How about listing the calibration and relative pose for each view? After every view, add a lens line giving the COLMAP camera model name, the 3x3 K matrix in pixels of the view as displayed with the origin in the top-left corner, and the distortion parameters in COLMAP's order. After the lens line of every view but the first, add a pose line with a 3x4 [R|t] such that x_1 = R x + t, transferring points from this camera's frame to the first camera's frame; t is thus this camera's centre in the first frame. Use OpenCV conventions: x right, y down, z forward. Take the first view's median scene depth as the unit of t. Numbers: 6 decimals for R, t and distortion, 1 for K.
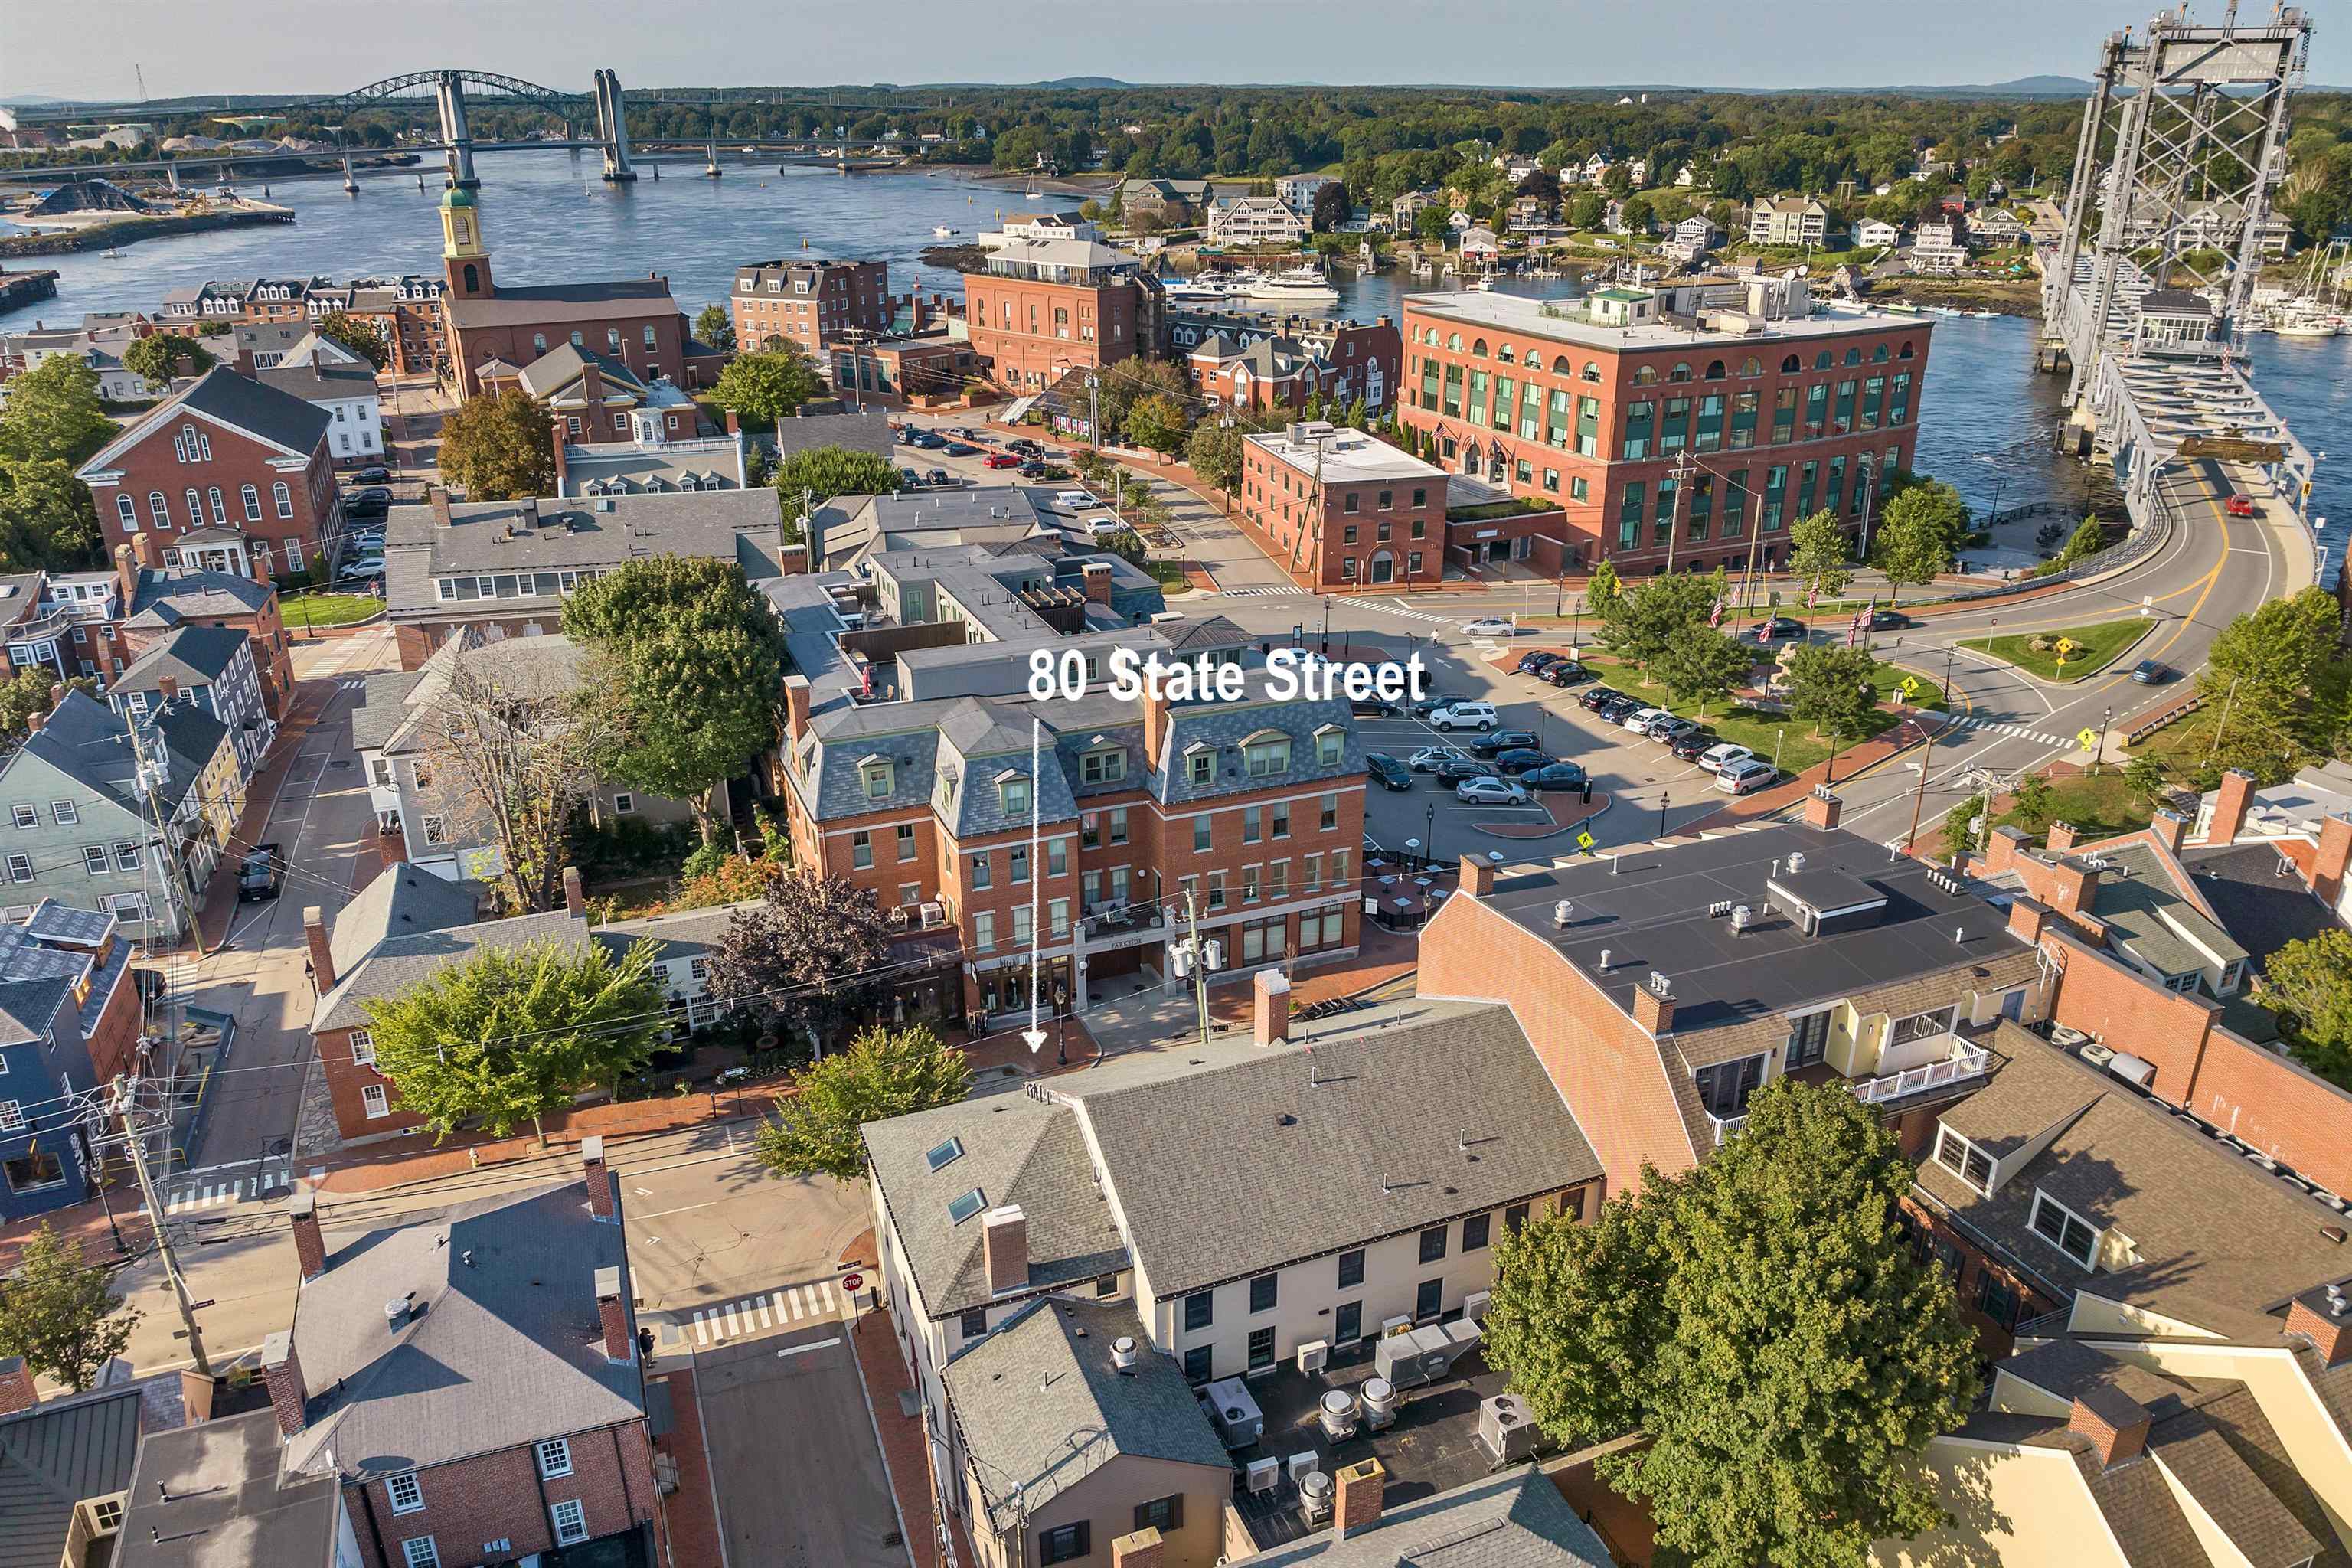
lens RADIAL K [[1621.1, 0, 1176.0], [0, 1621.1, 784.0], [0, 0, 1]] dist [-0.028994, -0.008688]
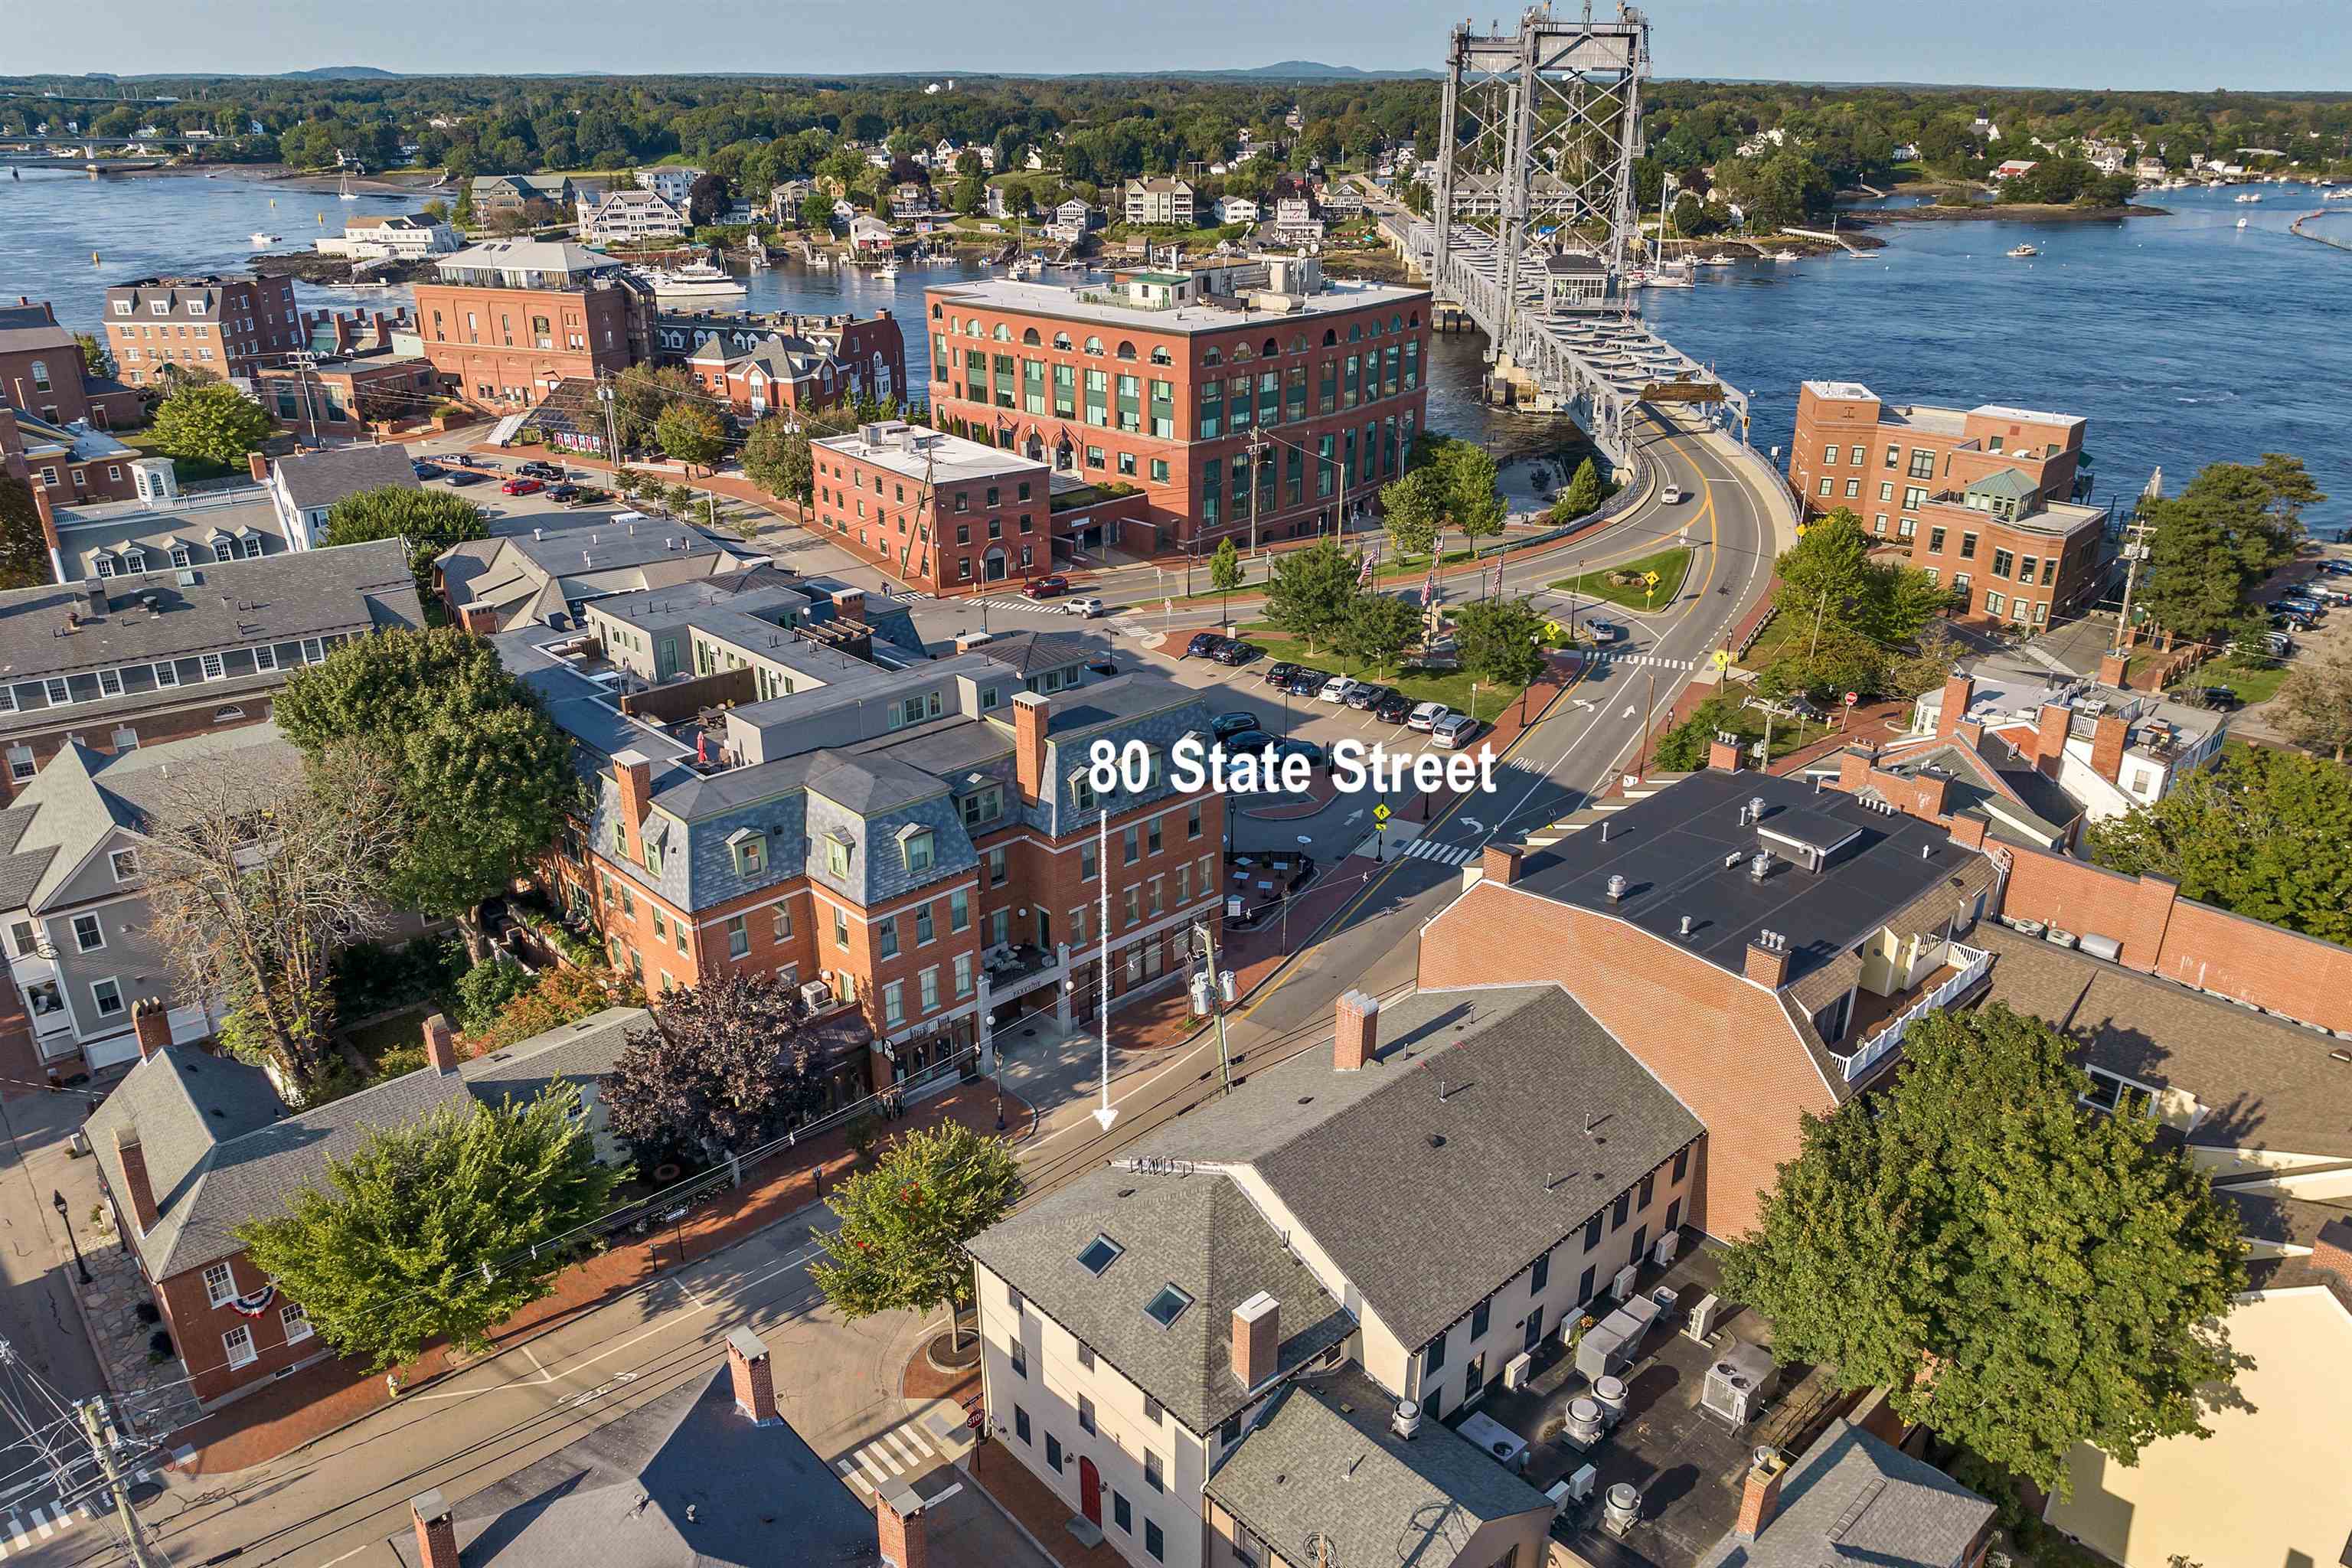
lens RADIAL K [[1621.1, 0, 1176.0], [0, 1621.1, 784.0], [0, 0, 1]] dist [-0.028994, -0.008688]
pose [[0.938004, -0.133414, 0.319919, -0.099627], [0.131307, 0.990939, 0.028254, -0.014827], [-0.320790, 0.015505, 0.947023, 0.033734]]
